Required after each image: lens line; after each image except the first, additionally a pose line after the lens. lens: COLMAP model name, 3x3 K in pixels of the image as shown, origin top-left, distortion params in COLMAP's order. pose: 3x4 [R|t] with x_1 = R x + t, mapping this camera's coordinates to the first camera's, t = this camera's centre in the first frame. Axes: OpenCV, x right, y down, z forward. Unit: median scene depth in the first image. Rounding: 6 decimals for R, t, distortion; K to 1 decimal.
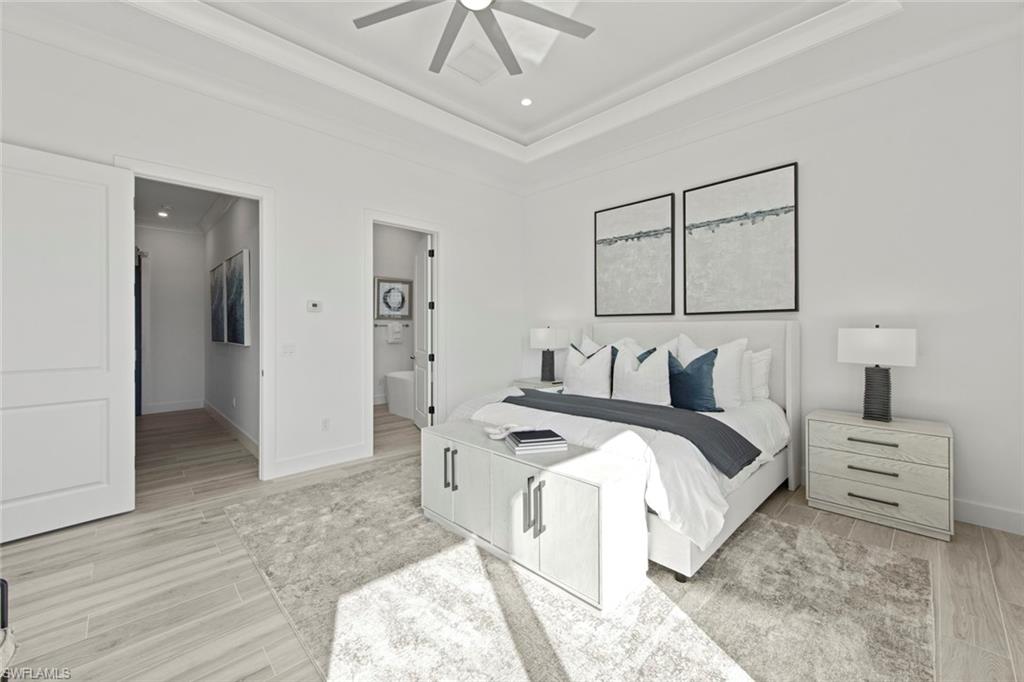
lens RADIAL K [[406.8, 0, 511.5], [0, 406.8, 334.4], [0, 0, 1]] dist [0.008847, -0.001136]
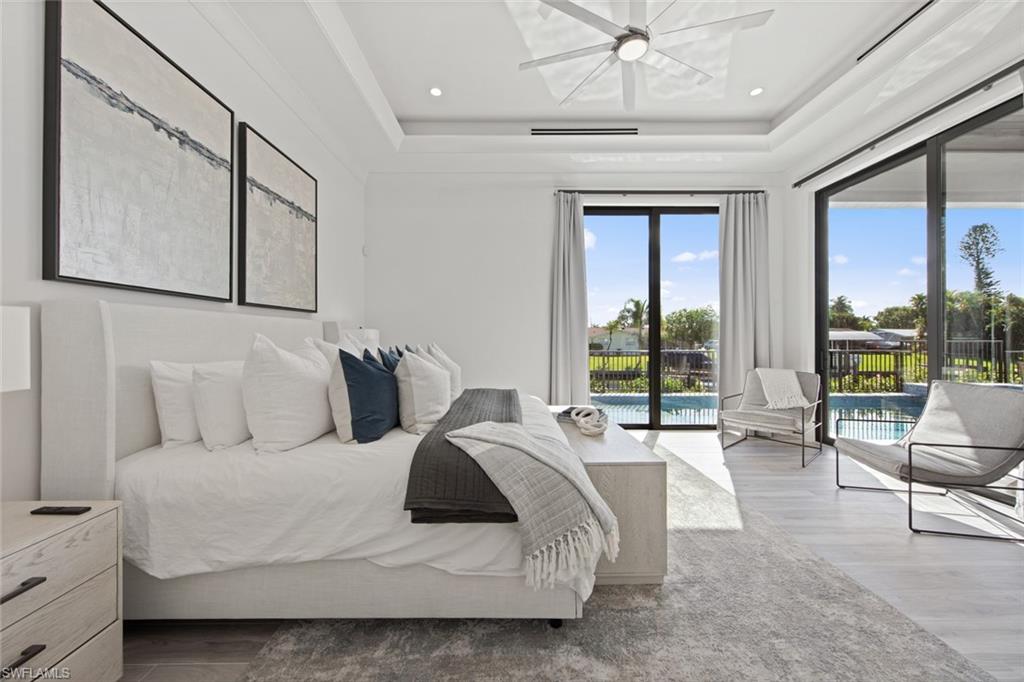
lens RADIAL K [[388.1, 0, 516.6], [0, 388.1, 336.4], [0, 0, 1]] dist [-0.002591, -0.000147]
pose [[-0.747853, 0.000150, 0.663864, -0.350691], [0.004149, 0.999982, 0.004448, 0.003538], [-0.663851, 0.006081, -0.747840, 1.205896]]
